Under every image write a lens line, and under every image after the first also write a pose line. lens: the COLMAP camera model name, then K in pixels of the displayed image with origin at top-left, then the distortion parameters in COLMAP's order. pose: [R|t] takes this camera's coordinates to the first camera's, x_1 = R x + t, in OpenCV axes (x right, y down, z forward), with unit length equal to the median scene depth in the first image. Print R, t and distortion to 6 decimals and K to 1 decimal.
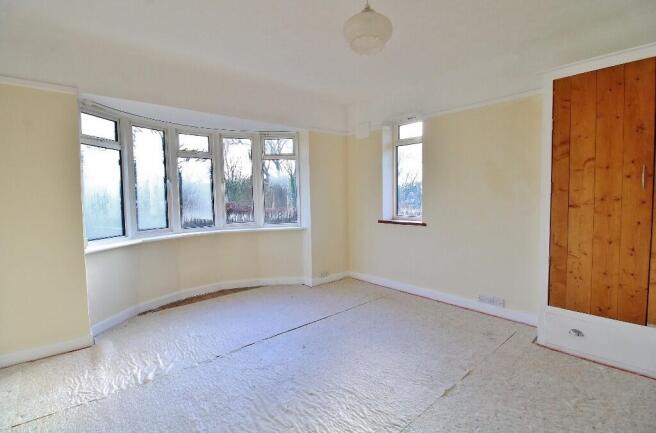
lens RADIAL K [[304.4, 0, 329.9], [0, 304.4, 213.6], [0, 0, 1]] dist [-0.017215, -0.001518]
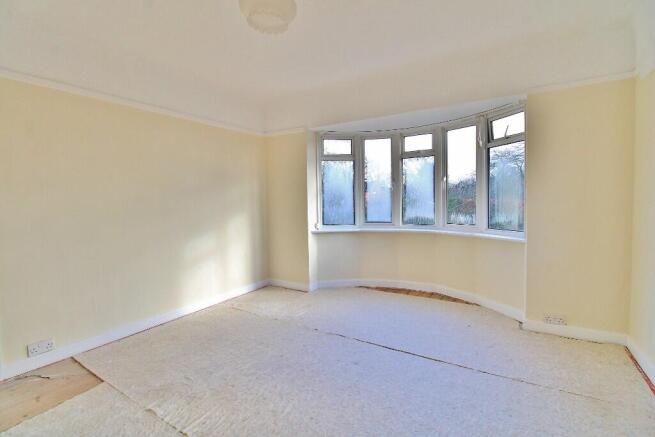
lens RADIAL K [[304.0, 0, 329.6], [0, 304.0, 217.5], [0, 0, 1]] dist [-0.017215, -0.001518]
pose [[0.285642, 0.069960, -0.955779, 0.569095], [-0.042460, 0.997276, 0.060308, -0.036145], [0.957395, 0.023356, 0.287834, 0.511570]]
